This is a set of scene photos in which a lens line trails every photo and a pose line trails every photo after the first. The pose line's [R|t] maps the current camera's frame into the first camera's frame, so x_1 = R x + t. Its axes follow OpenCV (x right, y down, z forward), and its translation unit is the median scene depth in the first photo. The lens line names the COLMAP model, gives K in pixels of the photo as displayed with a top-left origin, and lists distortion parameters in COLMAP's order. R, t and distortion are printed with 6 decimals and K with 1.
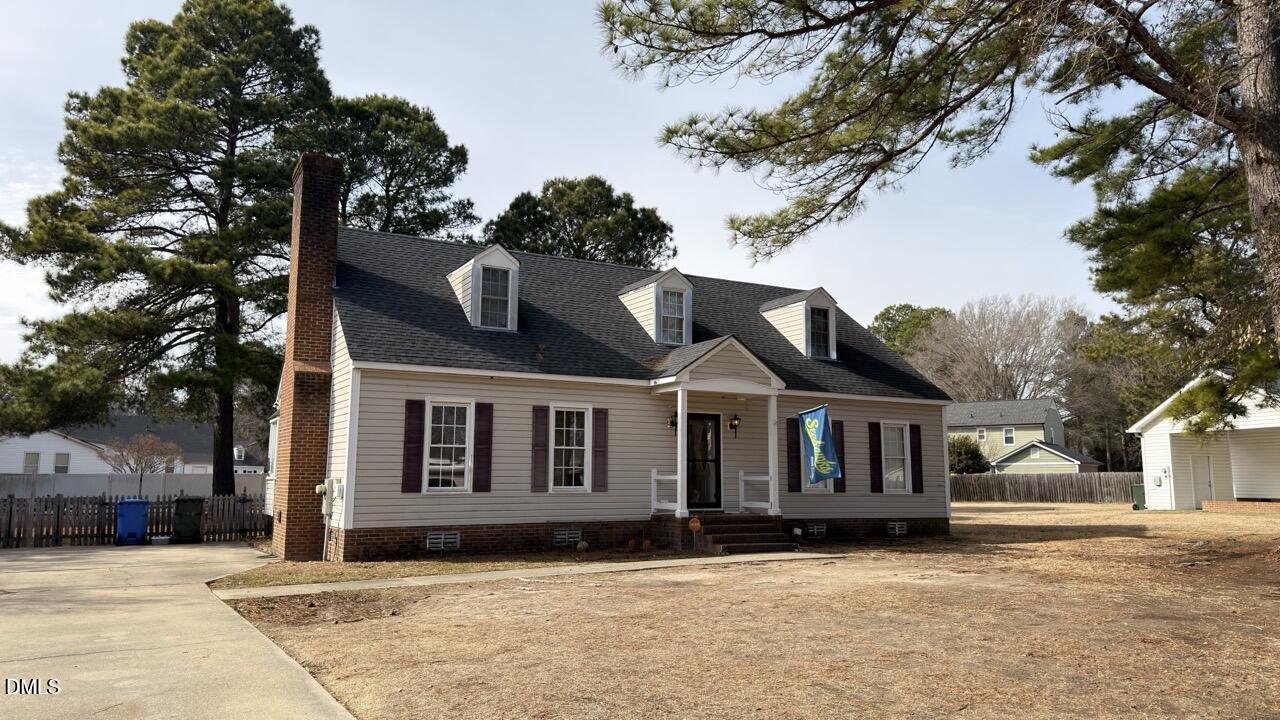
lens RADIAL K [[904.2, 0, 640.0], [0, 904.2, 360.0], [0, 0, 1]] dist [0.157810, -0.224918]
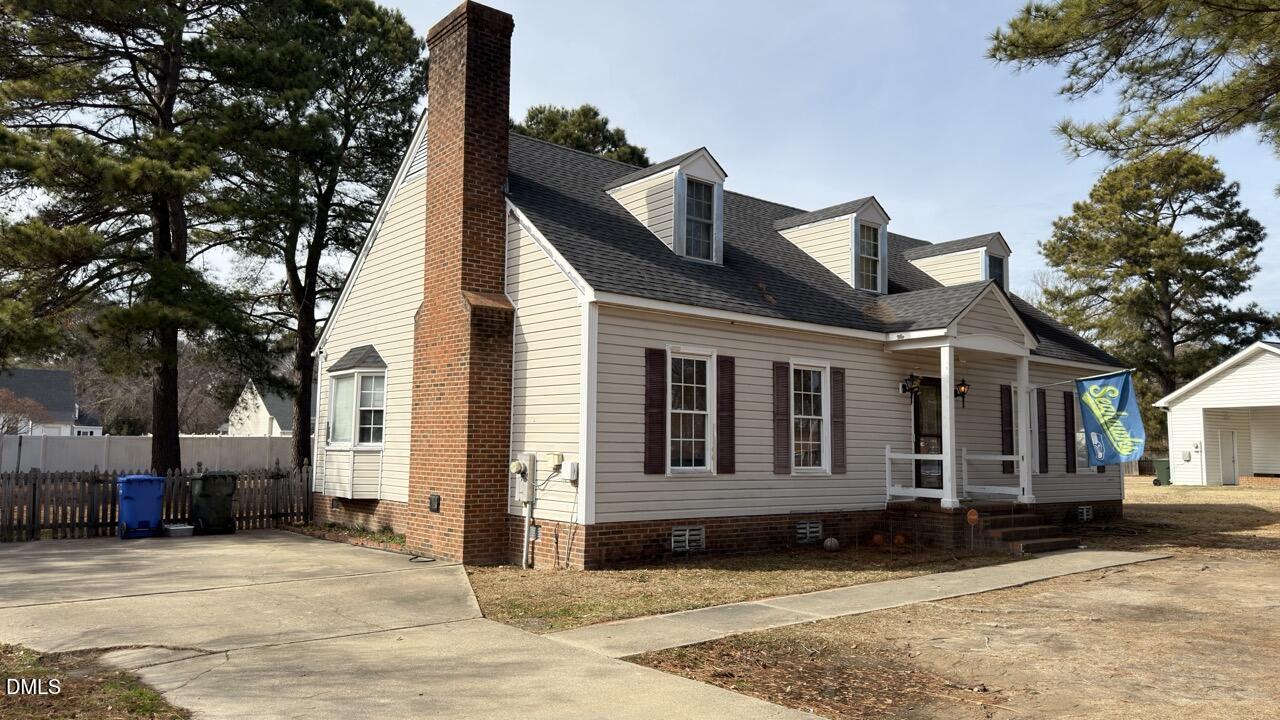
lens RADIAL K [[904.2, 0, 640.0], [0, 904.2, 360.0], [0, 0, 1]] dist [0.157810, -0.224918]
pose [[0.984394, 0.025523, 0.174121, -0.348916], [-0.031933, 0.998908, 0.034110, 0.025705], [-0.173060, -0.039138, 0.984133, 0.257316]]
